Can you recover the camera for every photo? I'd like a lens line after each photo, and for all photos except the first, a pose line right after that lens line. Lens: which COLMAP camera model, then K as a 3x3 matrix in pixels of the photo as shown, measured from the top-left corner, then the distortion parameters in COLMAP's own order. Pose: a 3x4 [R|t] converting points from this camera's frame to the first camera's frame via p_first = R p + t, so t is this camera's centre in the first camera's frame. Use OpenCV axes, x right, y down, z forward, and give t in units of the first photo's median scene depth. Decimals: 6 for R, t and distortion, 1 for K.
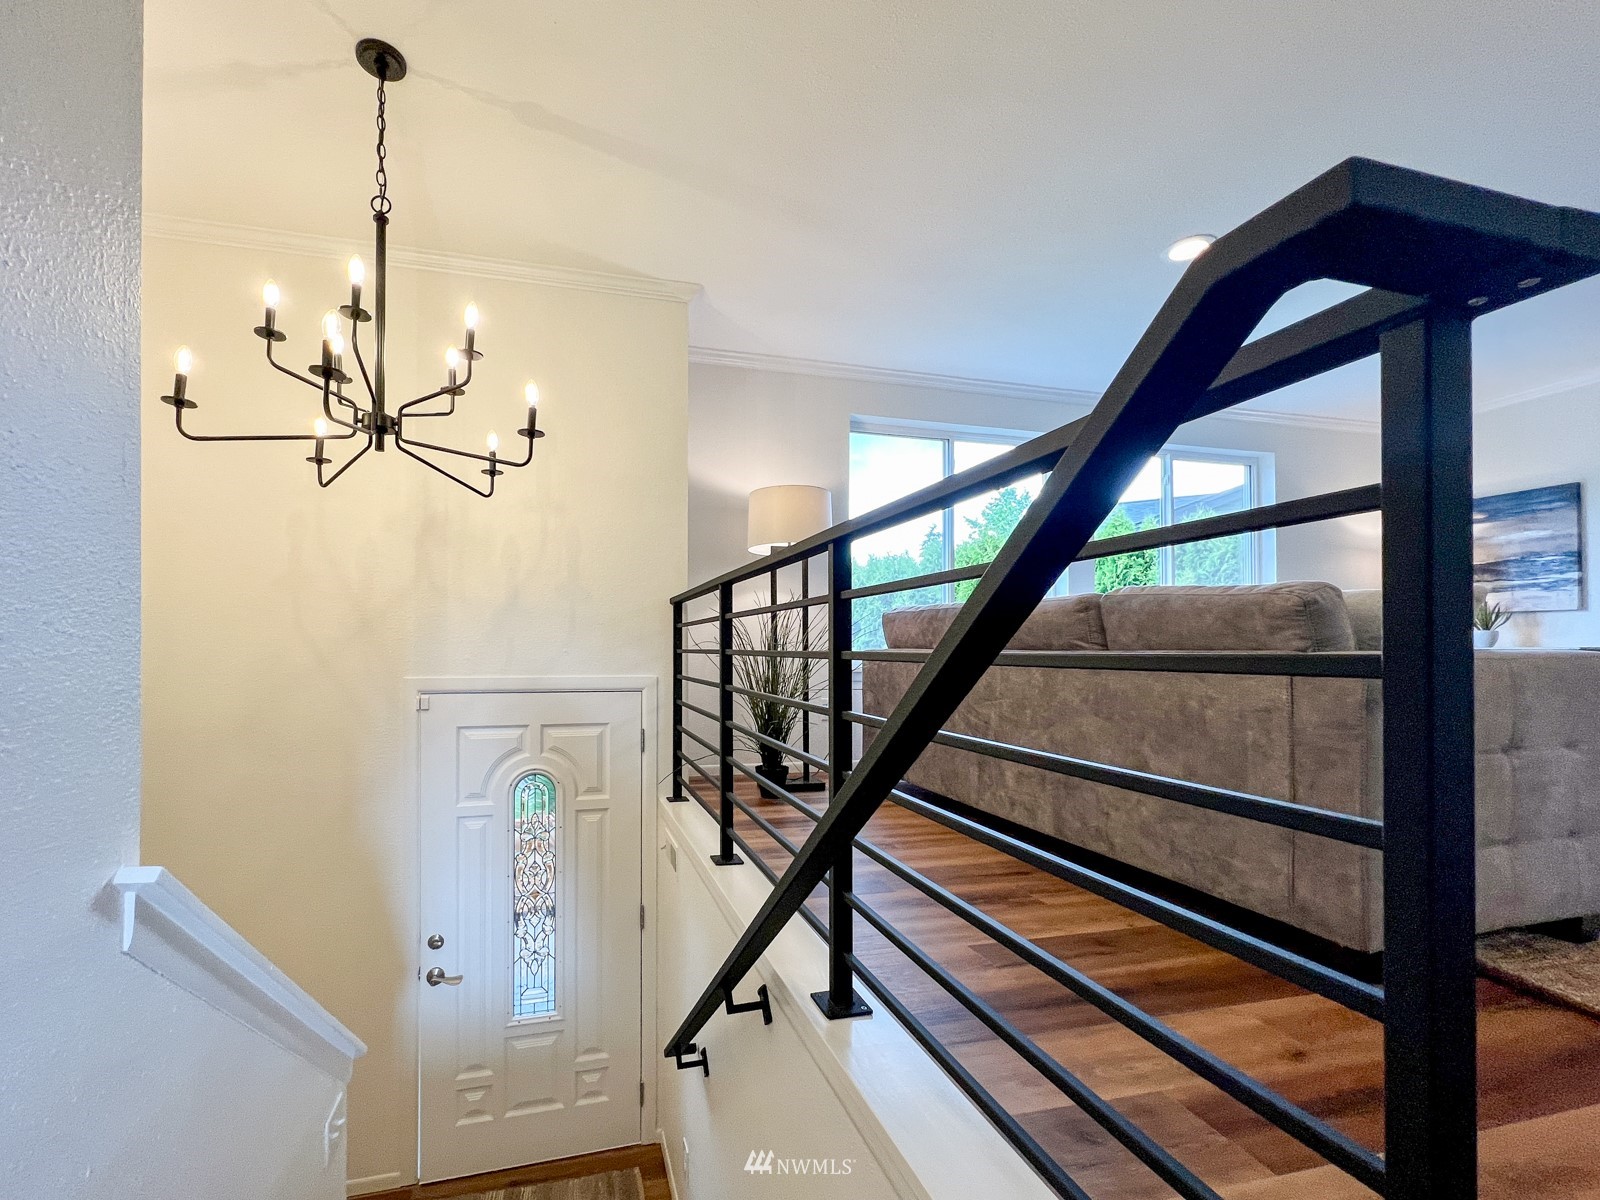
lens RADIAL K [[675.0, 0, 800.0], [0, 675.0, 600.0], [0, 0, 1]] dist [-0.001222, -0.000316]
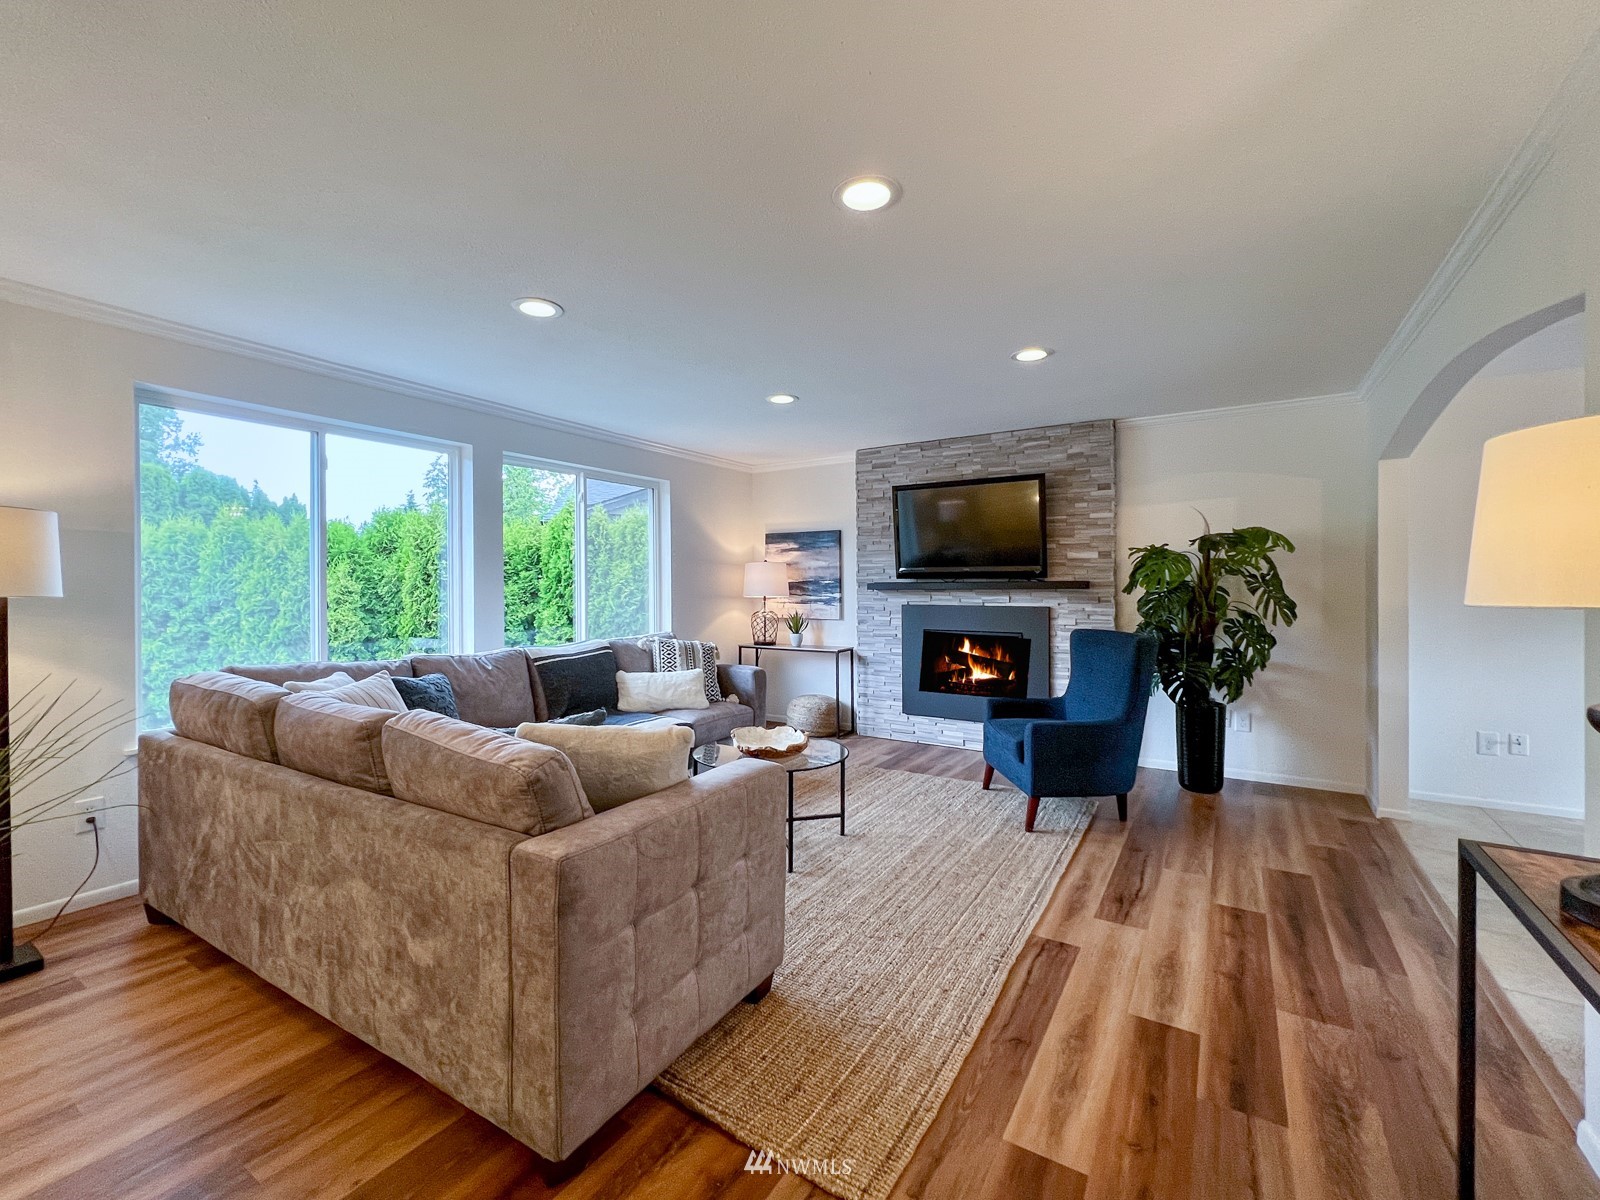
lens RADIAL K [[675.0, 0, 800.0], [0, 675.0, 600.0], [0, 0, 1]] dist [-0.001222, -0.000316]
pose [[0.722251, -0.025199, 0.691172, 0.234247], [0.007299, 0.999558, 0.028814, -0.173102], [-0.691592, -0.015766, 0.722116, 0.034252]]
